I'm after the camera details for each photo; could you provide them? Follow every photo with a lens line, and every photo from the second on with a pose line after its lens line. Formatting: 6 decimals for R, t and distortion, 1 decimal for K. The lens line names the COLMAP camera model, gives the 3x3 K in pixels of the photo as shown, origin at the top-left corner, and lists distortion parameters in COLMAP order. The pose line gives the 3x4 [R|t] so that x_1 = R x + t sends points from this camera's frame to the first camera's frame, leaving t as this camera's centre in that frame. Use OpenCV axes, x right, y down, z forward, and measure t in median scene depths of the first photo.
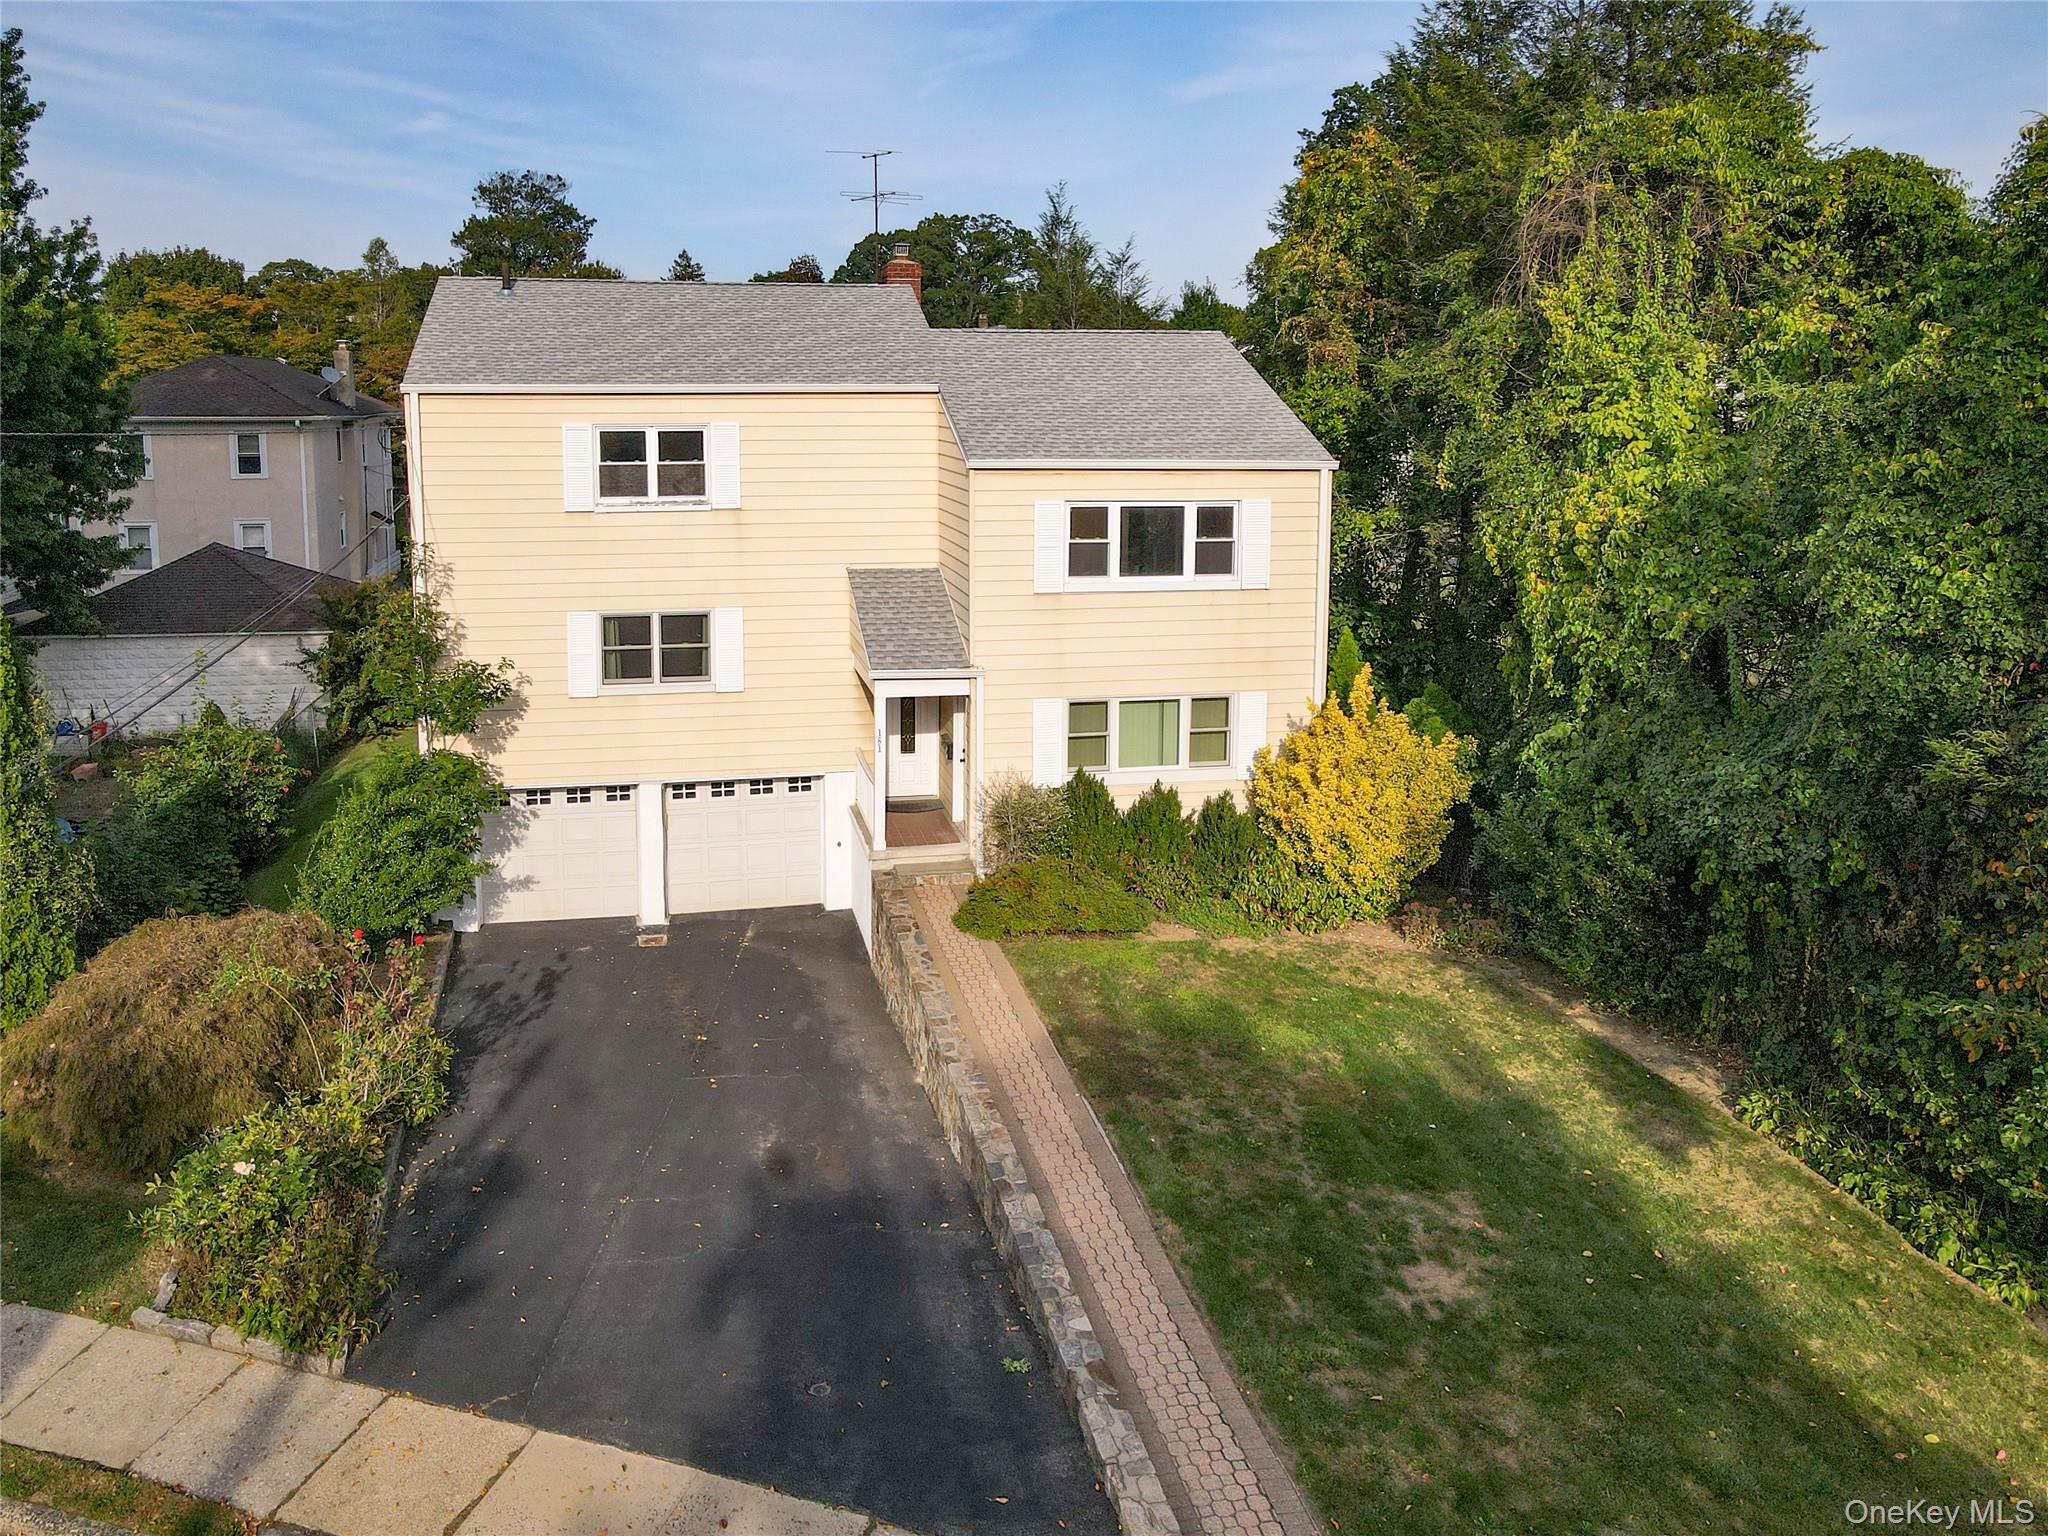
lens RADIAL K [[1579.4, 0, 958.9], [0, 1579.4, 583.8], [0, 0, 1]] dist [0.038754, 0.001911]
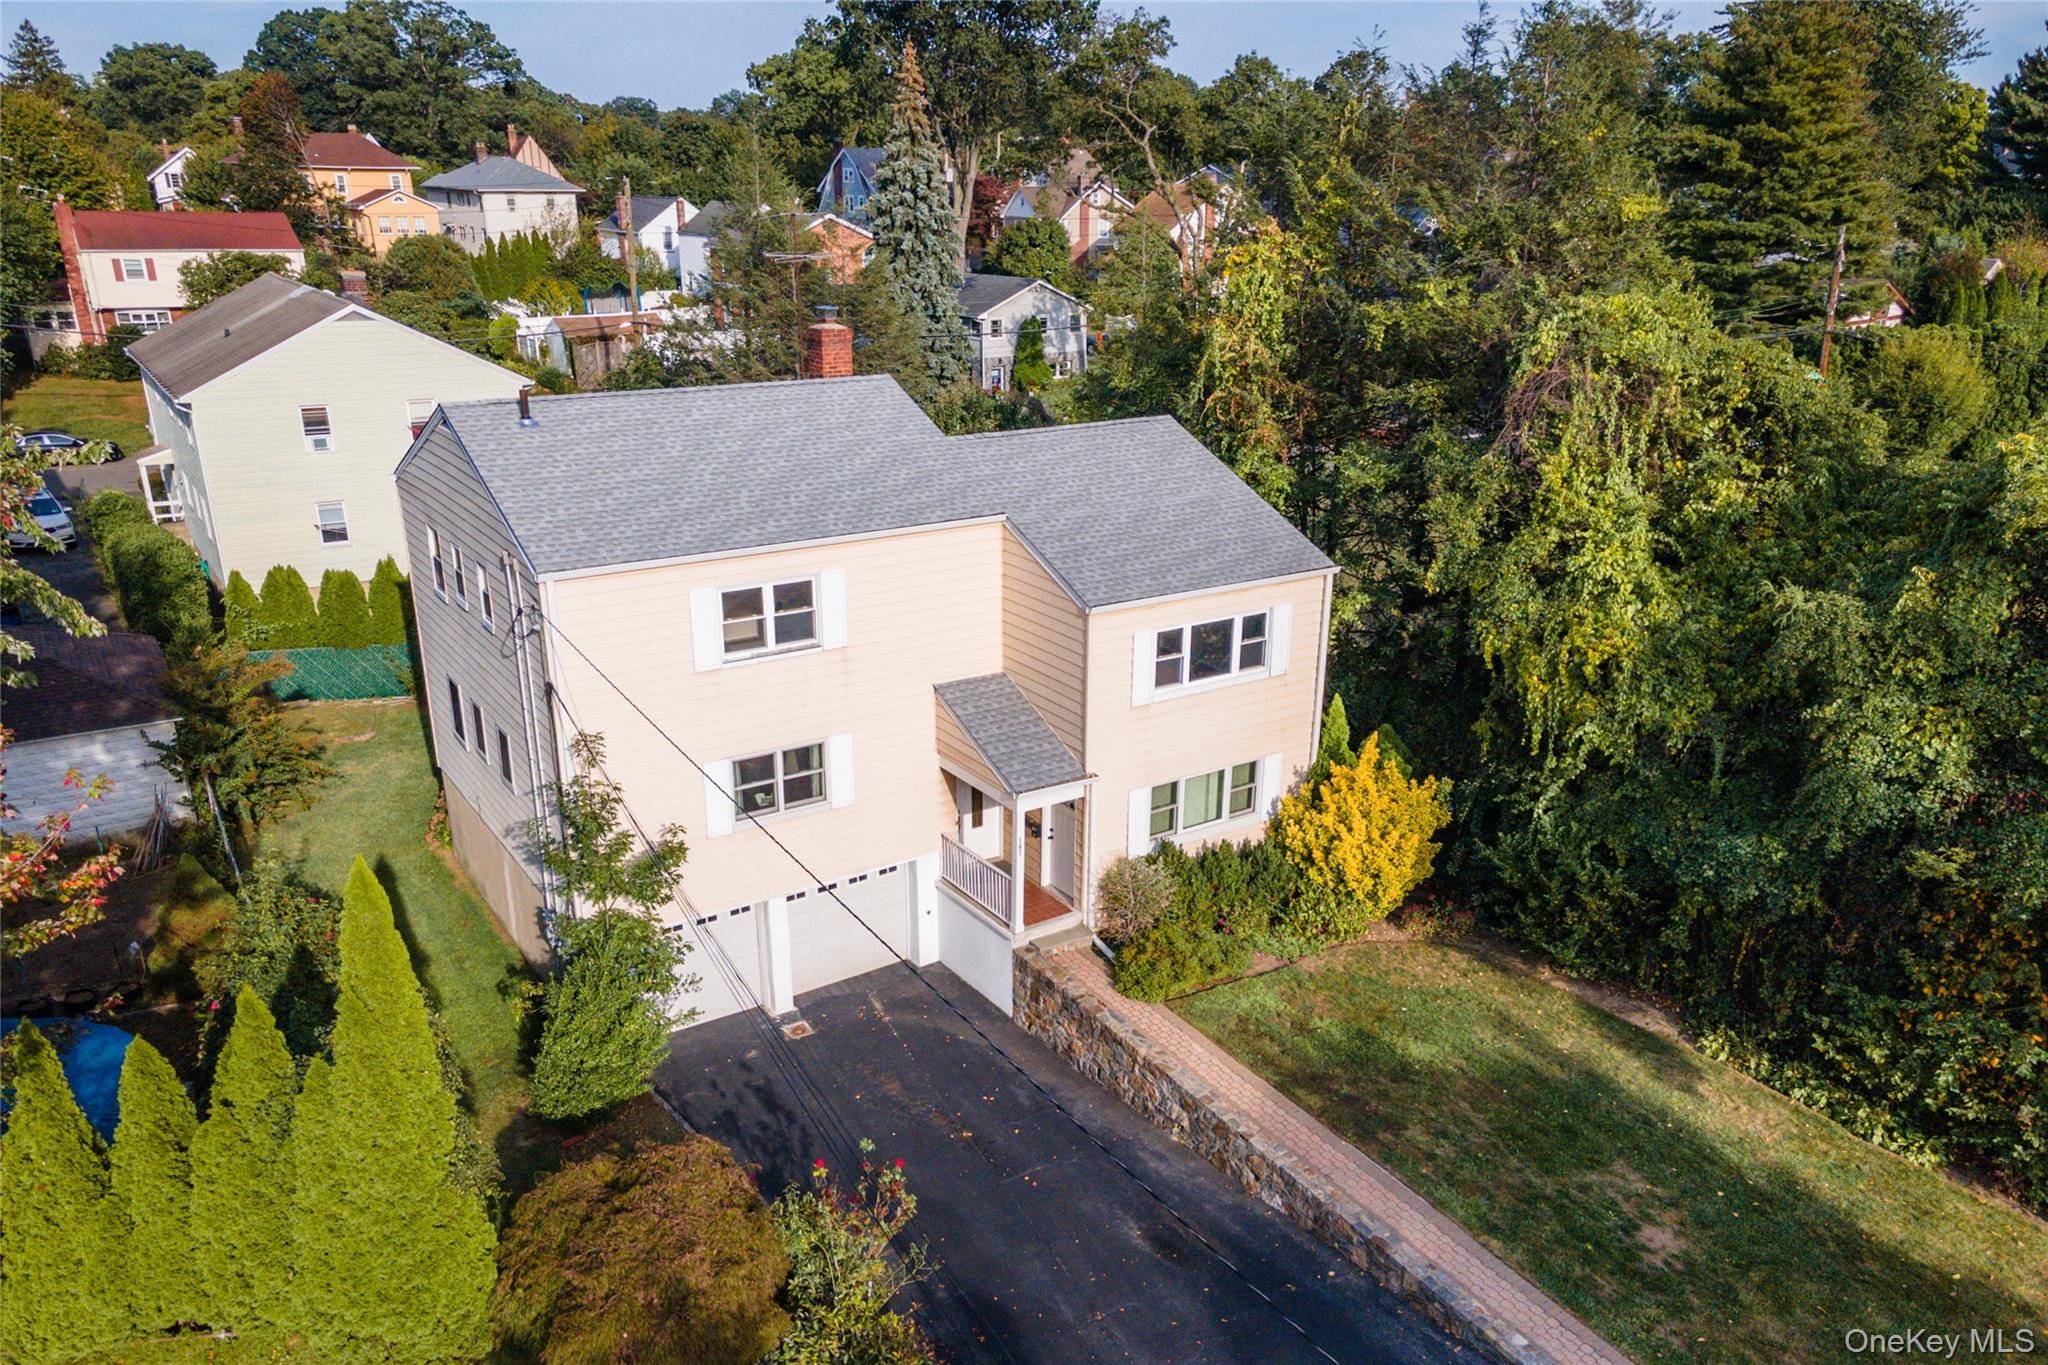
lens RADIAL K [[1506.0, 0, 1030.9], [0, 1506.0, 751.8], [0, 0, 1]] dist [0.055151, -0.002611]
pose [[0.919554, -0.137291, 0.368200, -0.440530], [0.043394, 0.966730, 0.252092, -0.248524], [-0.390559, -0.215835, 0.894918, 0.010513]]
